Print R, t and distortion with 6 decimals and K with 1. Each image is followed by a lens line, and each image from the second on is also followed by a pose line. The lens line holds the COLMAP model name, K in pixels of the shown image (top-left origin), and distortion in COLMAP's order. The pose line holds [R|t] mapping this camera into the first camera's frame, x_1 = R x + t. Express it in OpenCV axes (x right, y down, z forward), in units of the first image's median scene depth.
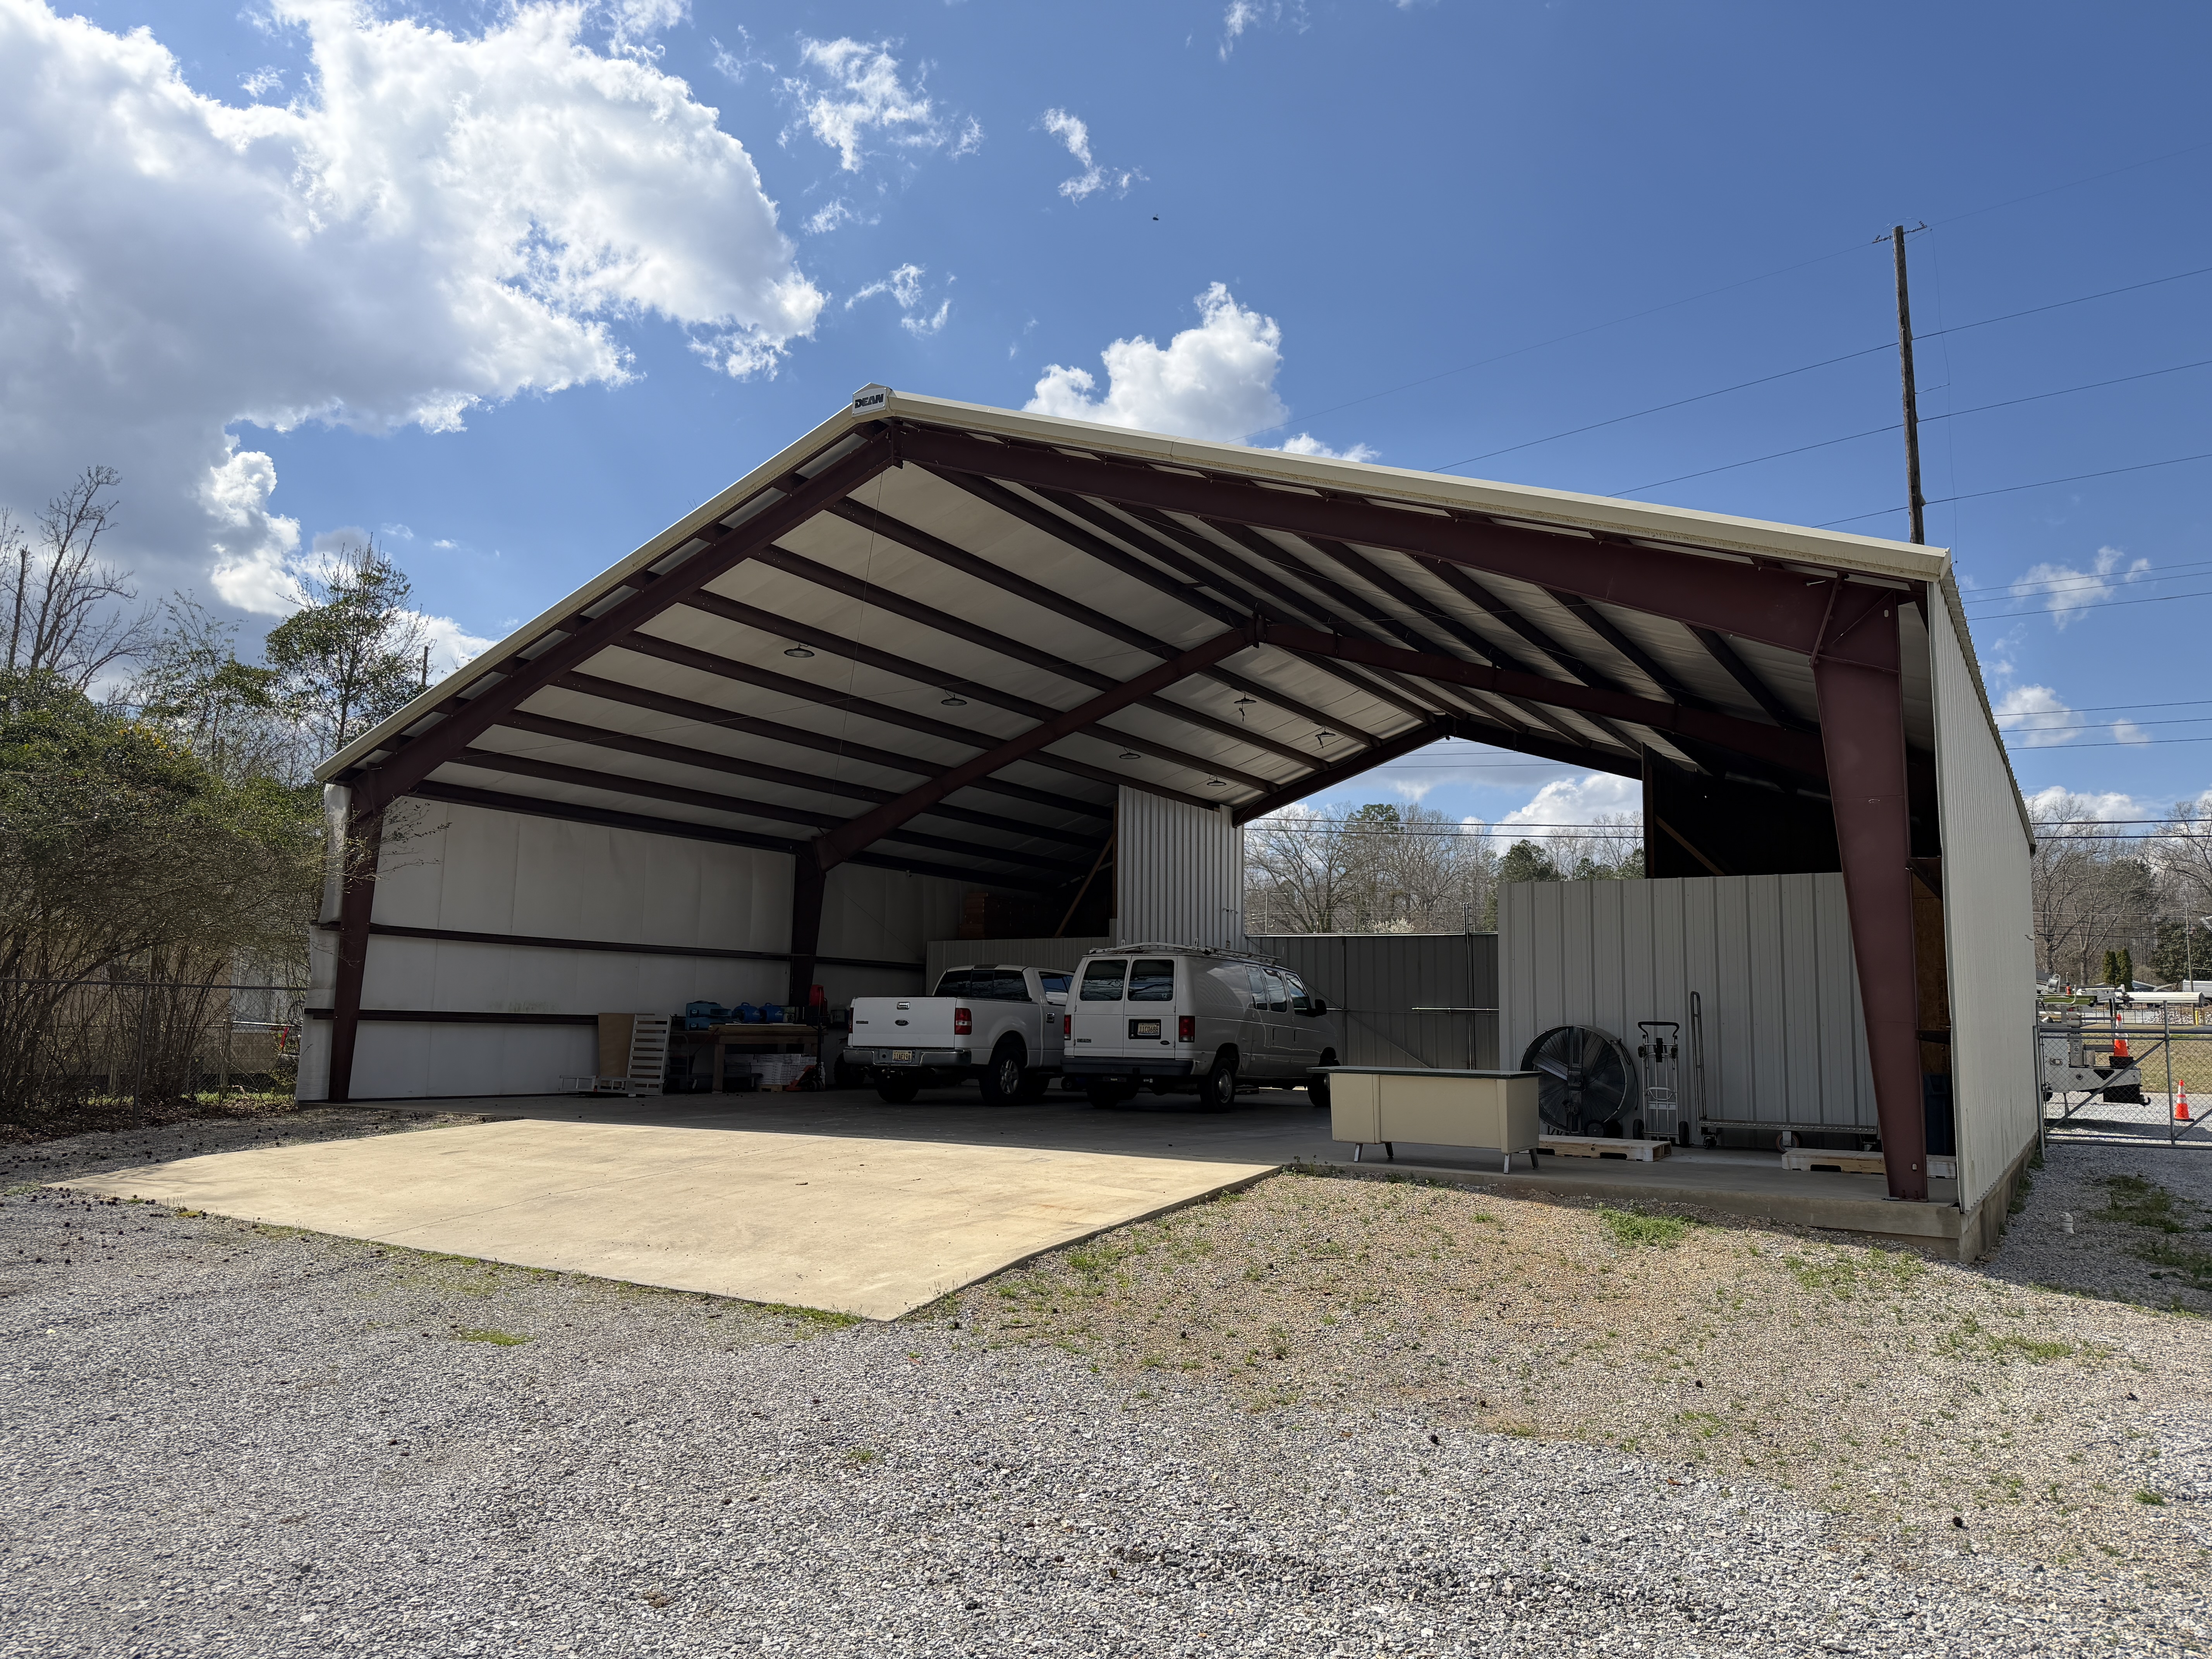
lens RADIAL K [[1561.1, 0, 1109.9], [0, 1561.1, 830.0], [0, 0, 1]] dist [0.009655, -0.000574]
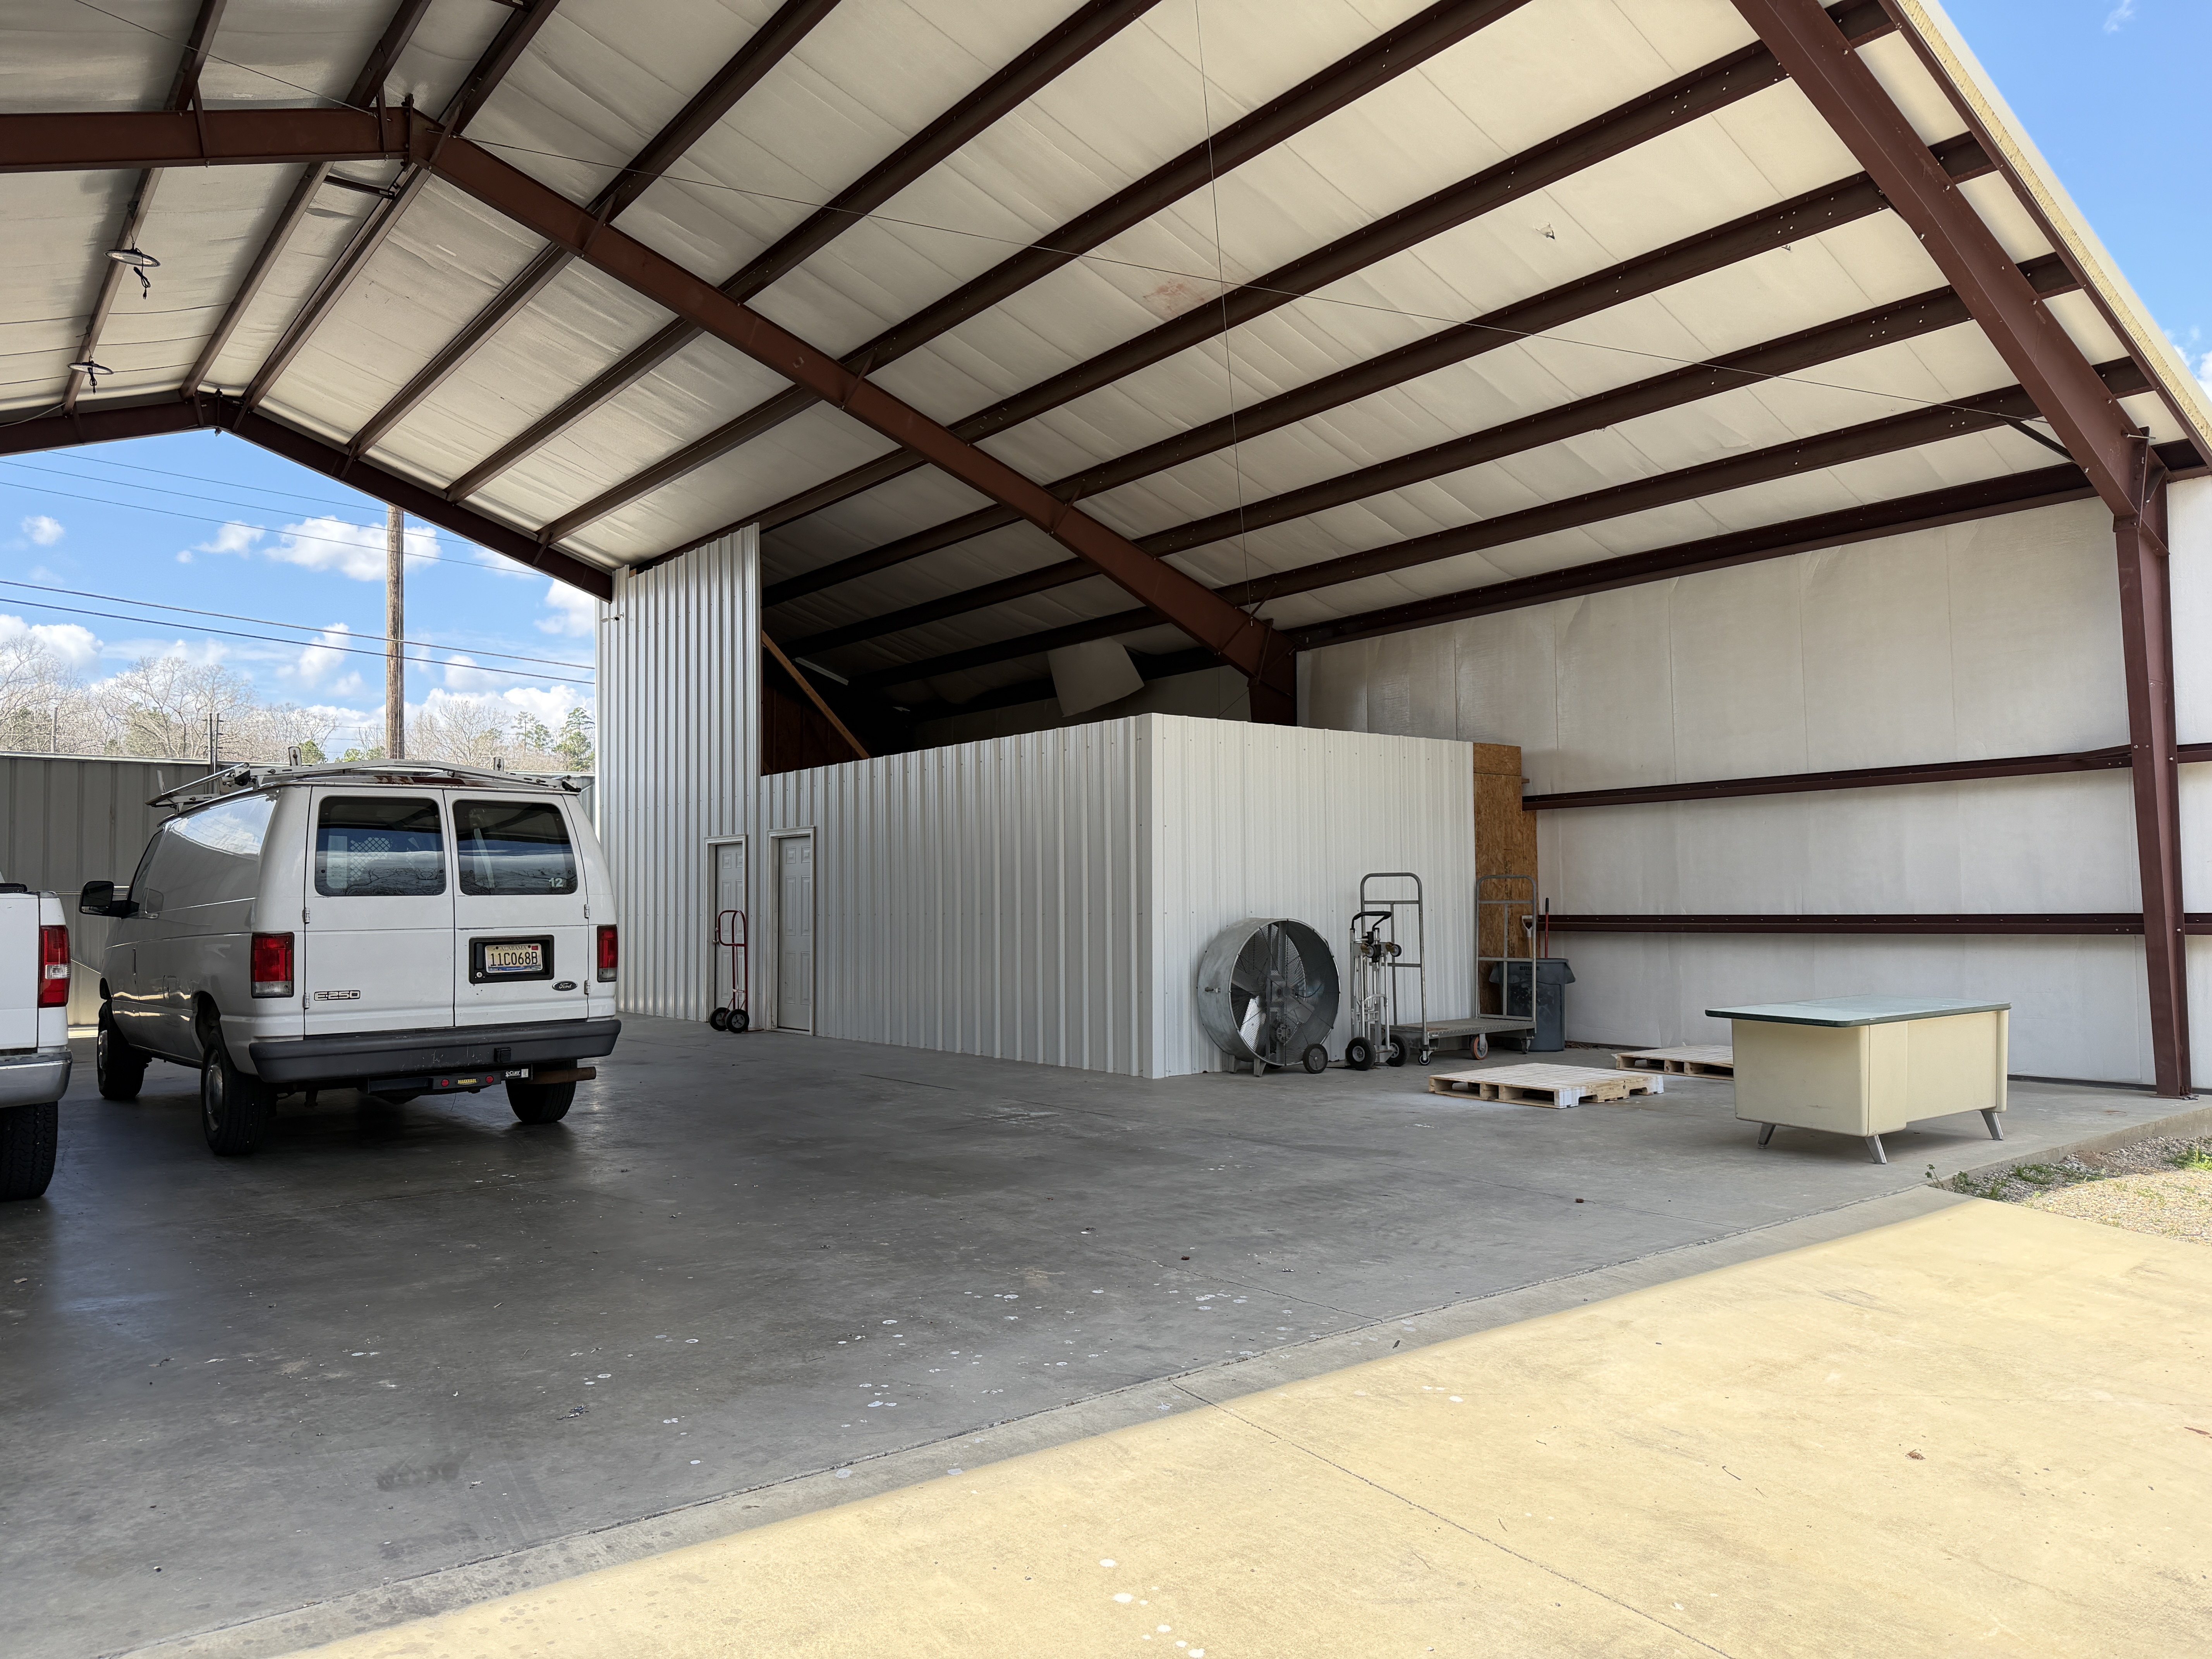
lens RADIAL K [[1561.1, 0, 1110.1], [0, 1561.1, 834.9], [0, 0, 1]] dist [0.009655, -0.000574]
pose [[0.326256, 0.014708, 0.945167, -0.335971], [-0.104044, 0.994363, 0.020441, 0.066391], [-0.939538, -0.105008, 0.325947, 0.699843]]
